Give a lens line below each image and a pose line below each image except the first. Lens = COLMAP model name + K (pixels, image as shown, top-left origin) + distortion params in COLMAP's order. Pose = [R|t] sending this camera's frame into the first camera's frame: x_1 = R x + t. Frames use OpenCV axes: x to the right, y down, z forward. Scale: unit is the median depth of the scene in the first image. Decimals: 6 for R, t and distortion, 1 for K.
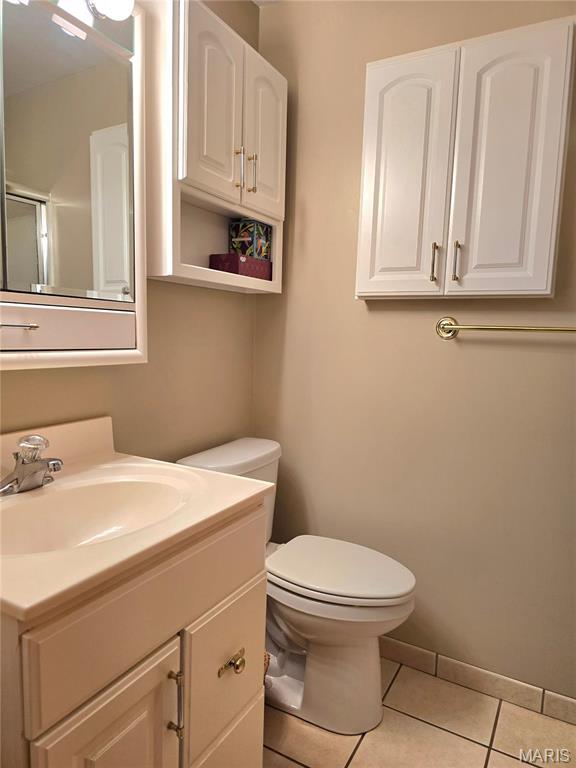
lens RADIAL K [[510.1, 0, 288.4], [0, 510.1, 386.6], [0, 0, 1]] dist [0.047295, -0.041258]
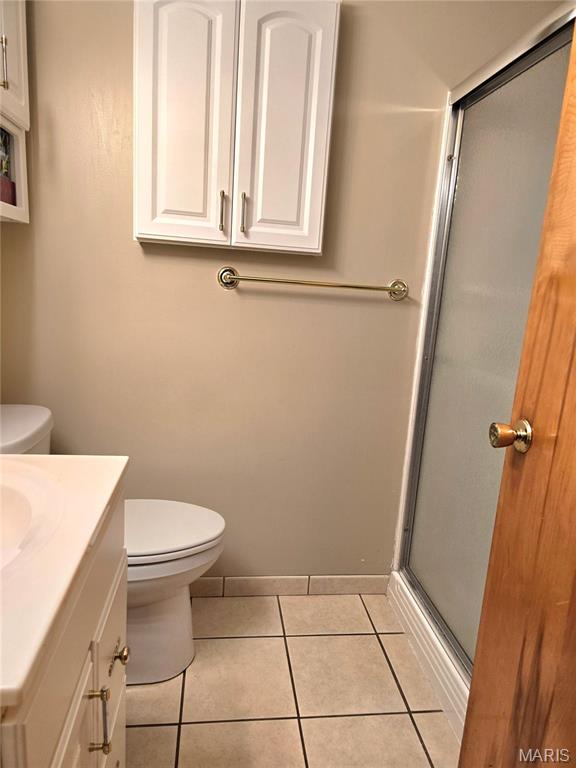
lens RADIAL K [[510.1, 0, 289.7], [0, 510.1, 387.9], [0, 0, 1]] dist [0.047295, -0.041258]
pose [[0.794470, -0.099054, 0.599171, -0.241302], [0.019093, 0.990195, 0.138381, -0.036394], [-0.607003, -0.098500, 0.788571, 0.096018]]
